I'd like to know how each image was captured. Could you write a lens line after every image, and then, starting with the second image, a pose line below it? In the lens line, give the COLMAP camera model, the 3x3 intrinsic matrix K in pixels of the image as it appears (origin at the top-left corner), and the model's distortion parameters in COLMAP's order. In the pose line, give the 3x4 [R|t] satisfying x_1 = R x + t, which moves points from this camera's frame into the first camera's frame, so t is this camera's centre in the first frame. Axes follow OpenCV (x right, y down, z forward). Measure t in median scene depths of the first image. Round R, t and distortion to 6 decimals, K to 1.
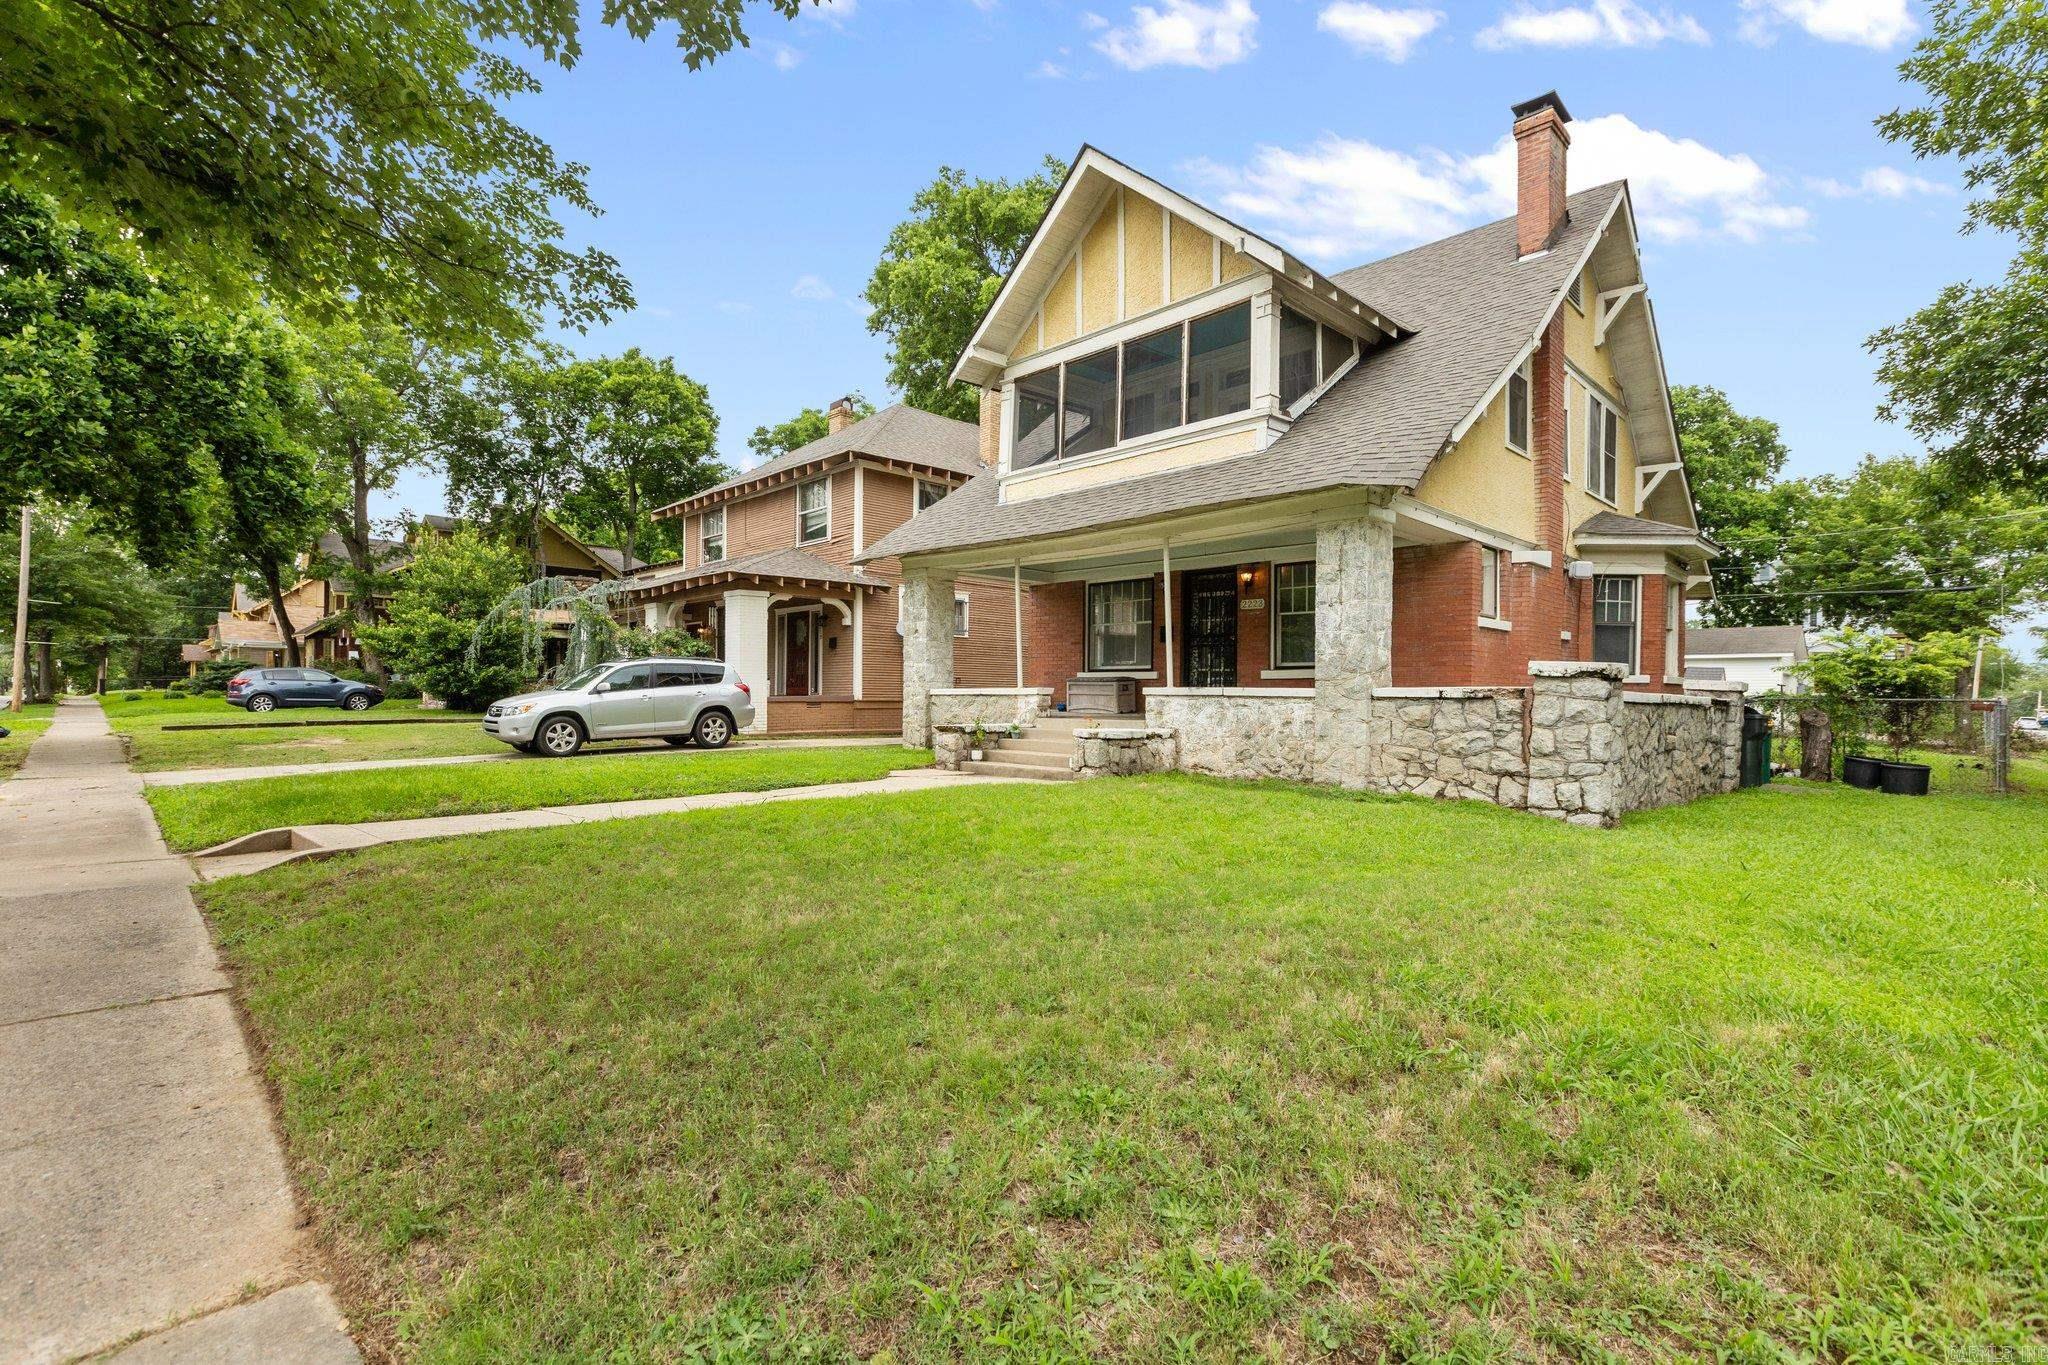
lens RADIAL K [[921.6, 0, 1022.2], [0, 921.6, 688.0], [0, 0, 1]] dist [0.006506, -0.000279]
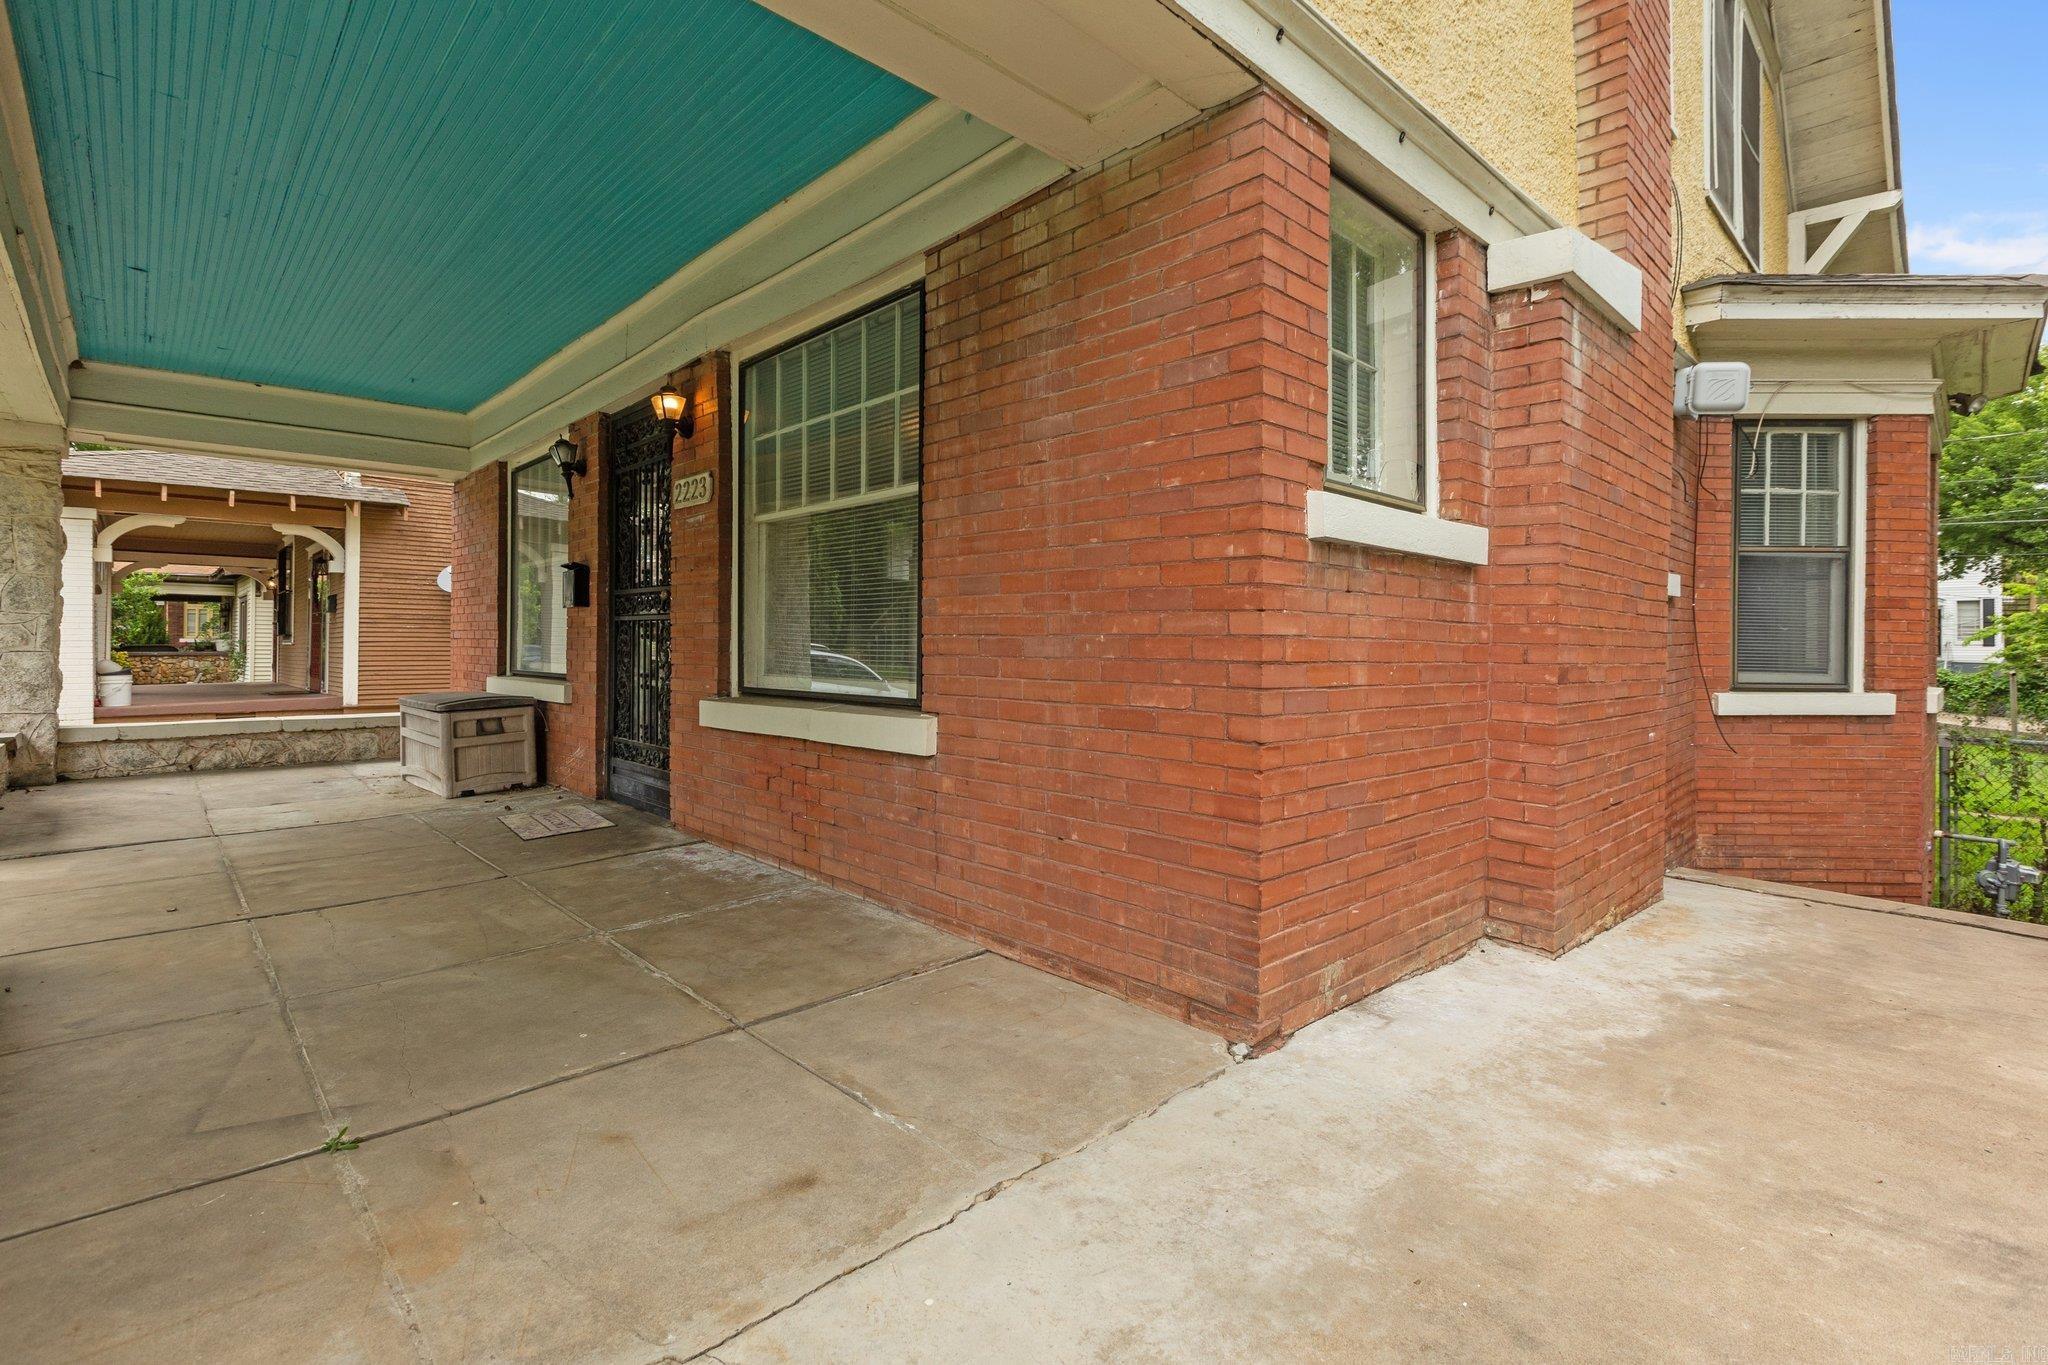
lens RADIAL K [[921.6, 0, 1026.6], [0, 921.6, 633.5], [0, 0, 1]] dist [0.006506, -0.000279]
pose [[0.999911, -0.003776, -0.012815, 0.429013], [0.003659, 0.999951, -0.009145, -0.043839], [0.012849, 0.009097, 0.999876, 0.787895]]
